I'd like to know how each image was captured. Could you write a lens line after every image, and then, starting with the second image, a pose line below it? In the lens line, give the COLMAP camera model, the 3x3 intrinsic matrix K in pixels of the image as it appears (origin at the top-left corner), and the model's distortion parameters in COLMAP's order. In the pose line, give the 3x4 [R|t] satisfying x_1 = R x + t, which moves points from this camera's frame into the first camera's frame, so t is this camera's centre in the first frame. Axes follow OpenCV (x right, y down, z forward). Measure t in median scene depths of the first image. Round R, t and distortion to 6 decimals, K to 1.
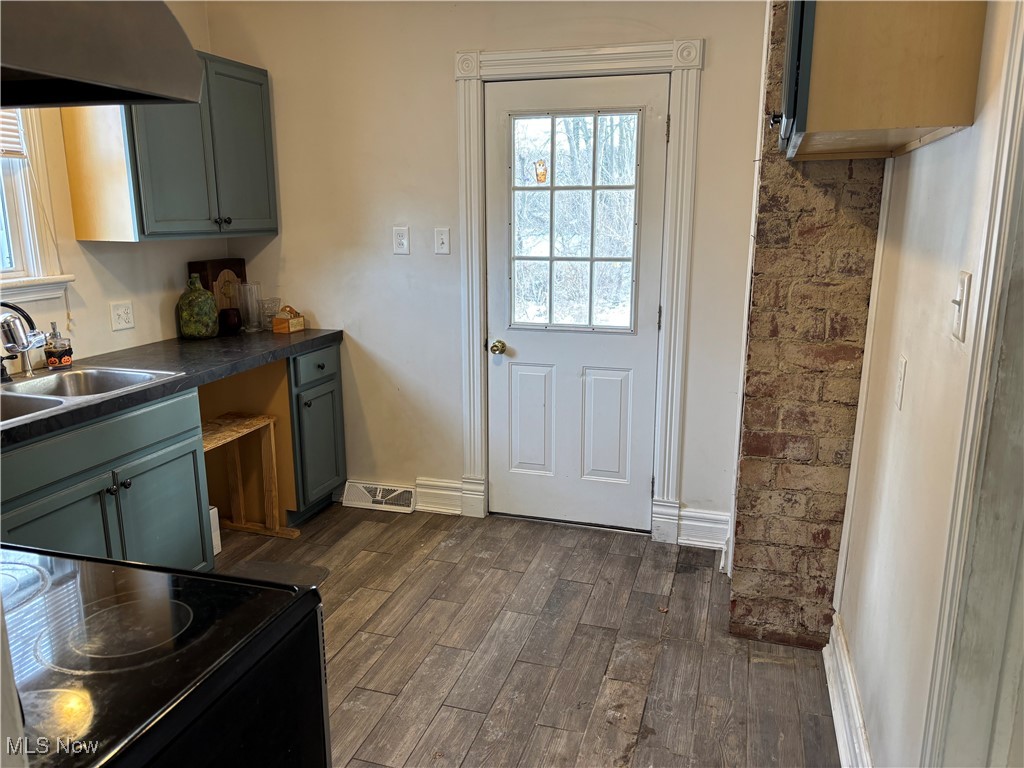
lens RADIAL K [[774.9, 0, 513.8], [0, 774.9, 383.3], [0, 0, 1]] dist [0.041301, -0.035233]
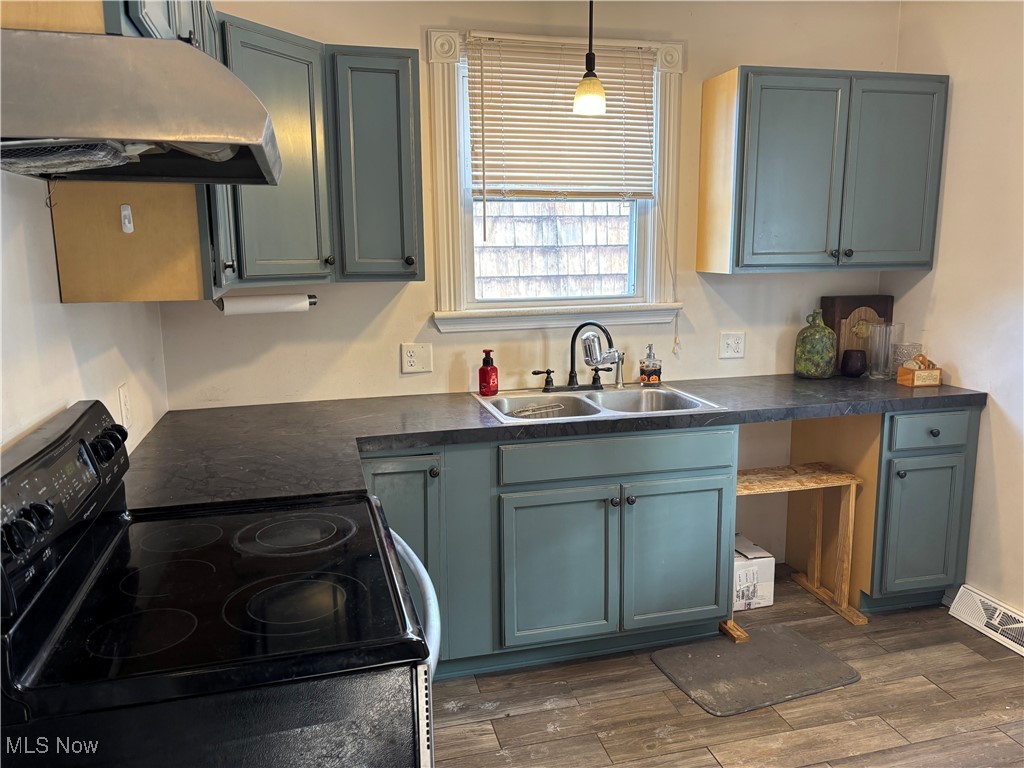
lens RADIAL K [[774.9, 0, 511.0], [0, 774.9, 383.4], [0, 0, 1]] dist [0.041301, -0.035233]
pose [[0.524093, 0.145560, -0.839130, 0.199634], [-0.178504, 0.982176, 0.058886, -0.042799], [0.832744, 0.118927, 0.540734, 0.198886]]
